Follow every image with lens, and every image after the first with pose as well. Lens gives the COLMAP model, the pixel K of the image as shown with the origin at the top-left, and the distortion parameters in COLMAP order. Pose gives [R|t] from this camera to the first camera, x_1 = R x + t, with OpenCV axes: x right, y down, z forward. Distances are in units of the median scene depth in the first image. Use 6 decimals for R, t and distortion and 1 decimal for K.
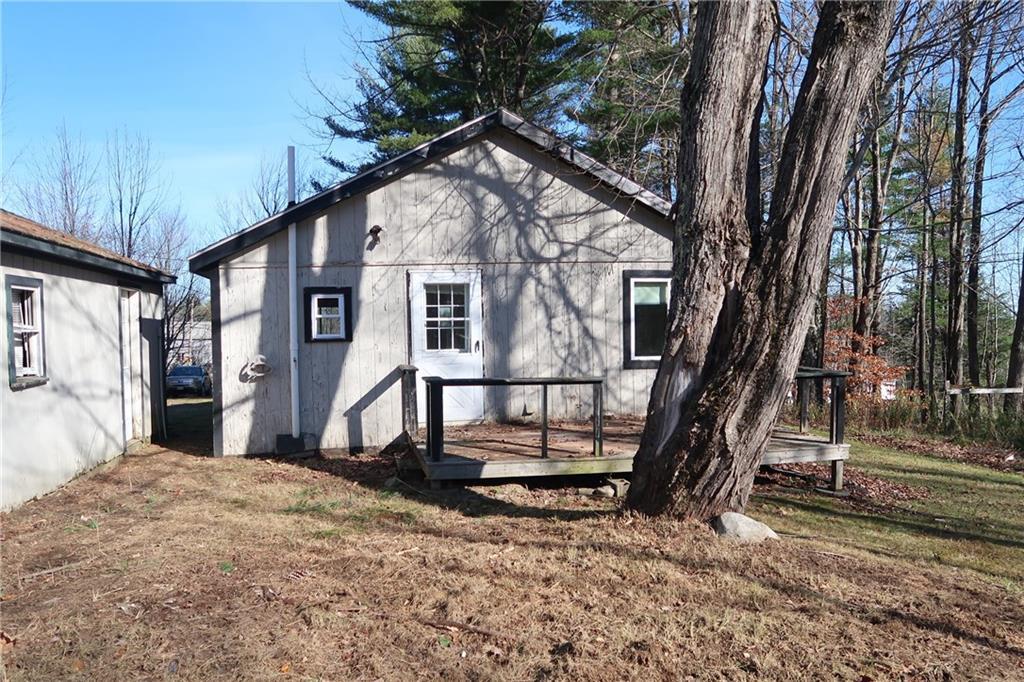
lens RADIAL K [[696.4, 0, 512.5], [0, 696.4, 343.8], [0, 0, 1]] dist [-0.033163, 0.014308]
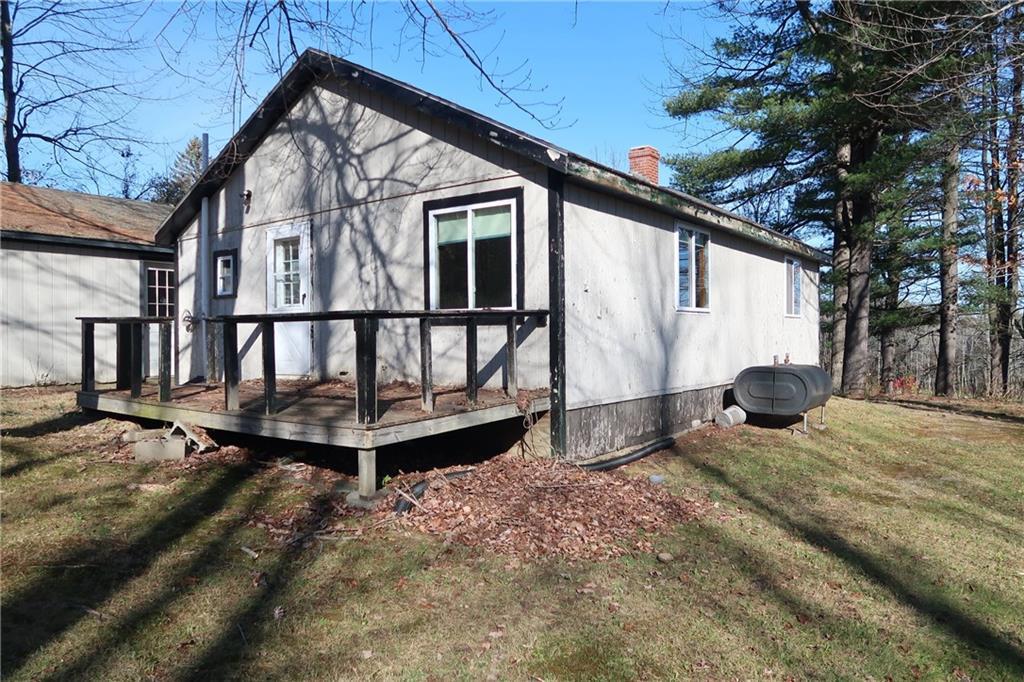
lens RADIAL K [[696.4, 0, 511.8], [0, 696.4, 338.1], [0, 0, 1]] dist [-0.033163, 0.014308]
pose [[0.669415, 0.013577, -0.742765, 0.847209], [-0.024033, 0.999705, -0.003387, 0.052444], [0.742500, 0.020118, 0.669544, 0.555776]]
